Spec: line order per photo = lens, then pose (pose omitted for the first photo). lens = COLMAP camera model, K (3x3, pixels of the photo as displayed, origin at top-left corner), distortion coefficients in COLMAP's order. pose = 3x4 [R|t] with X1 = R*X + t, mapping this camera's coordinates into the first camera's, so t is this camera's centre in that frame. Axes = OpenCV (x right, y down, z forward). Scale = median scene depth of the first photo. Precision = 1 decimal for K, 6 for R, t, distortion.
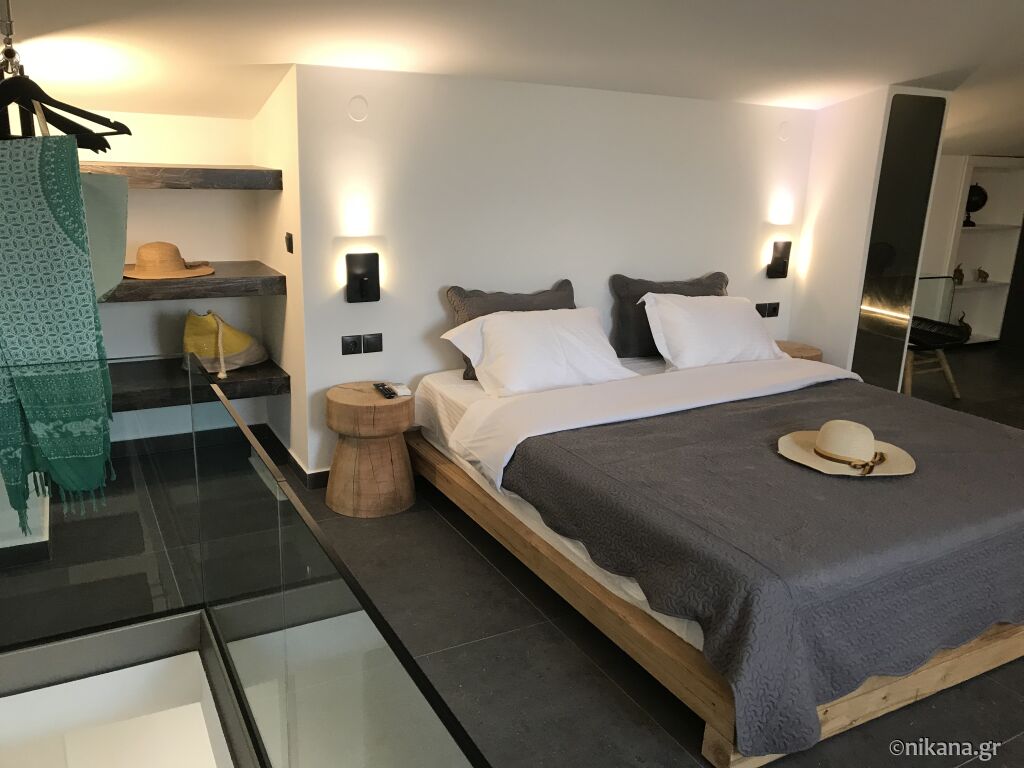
lens RADIAL K [[842.4, 0, 513.8], [0, 842.4, 374.4], [0, 0, 1]] dist [0.033813, -0.031033]
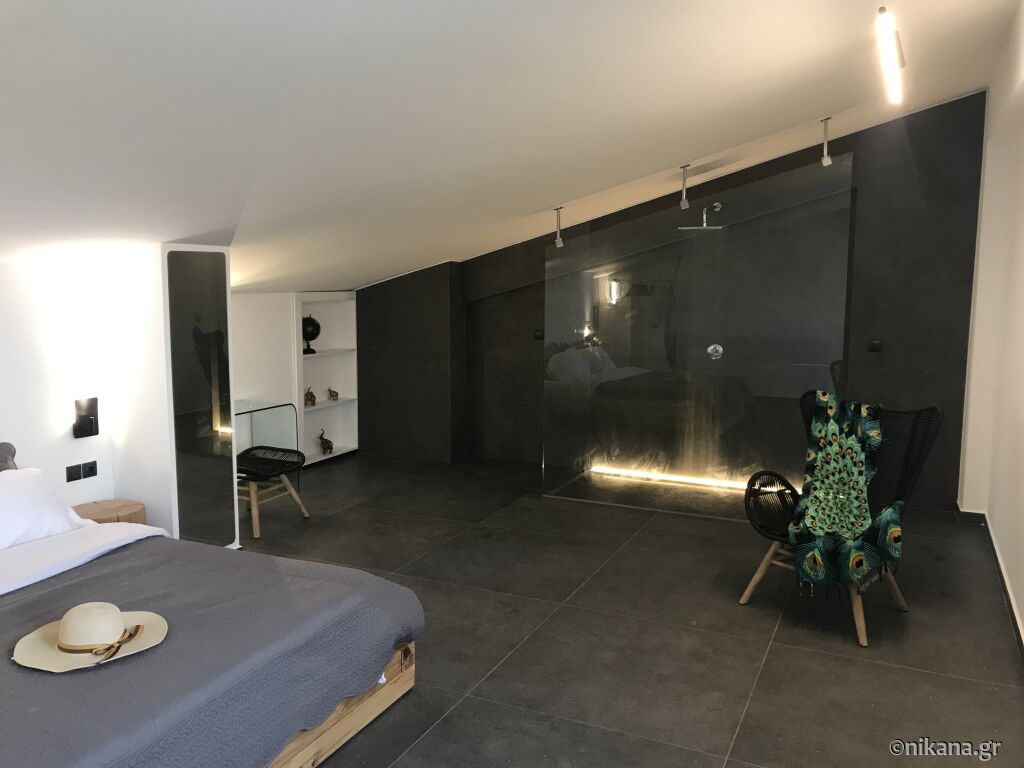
lens RADIAL K [[842.4, 0, 508.9], [0, 842.4, 366.1], [0, 0, 1]] dist [0.033813, -0.031033]
pose [[0.819157, -0.102194, 0.564392, 0.219549], [0.180060, 0.980073, -0.083877, -0.034133], [-0.544573, 0.170333, 0.821235, -0.067183]]
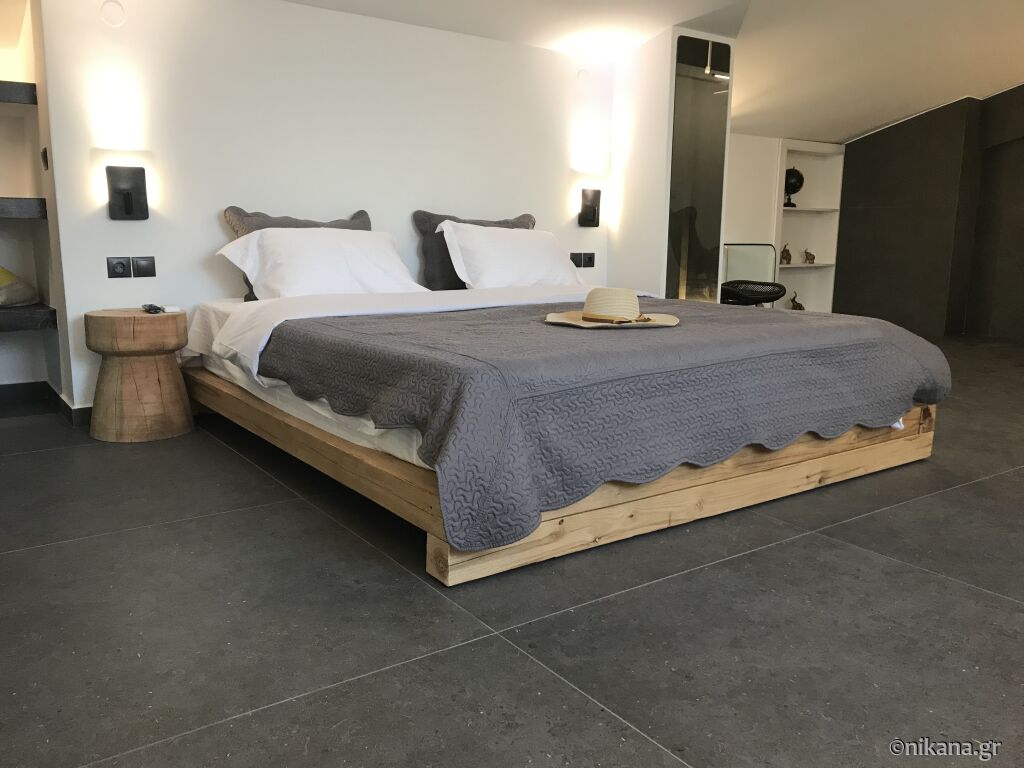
lens RADIAL K [[842.4, 0, 510.0], [0, 842.4, 383.1], [0, 0, 1]] dist [0.033813, -0.031033]
pose [[0.994179, -0.044813, 0.097982, 0.142734], [0.054246, 0.993919, -0.095826, 0.208862], [-0.093092, 0.100583, 0.990564, 0.041949]]
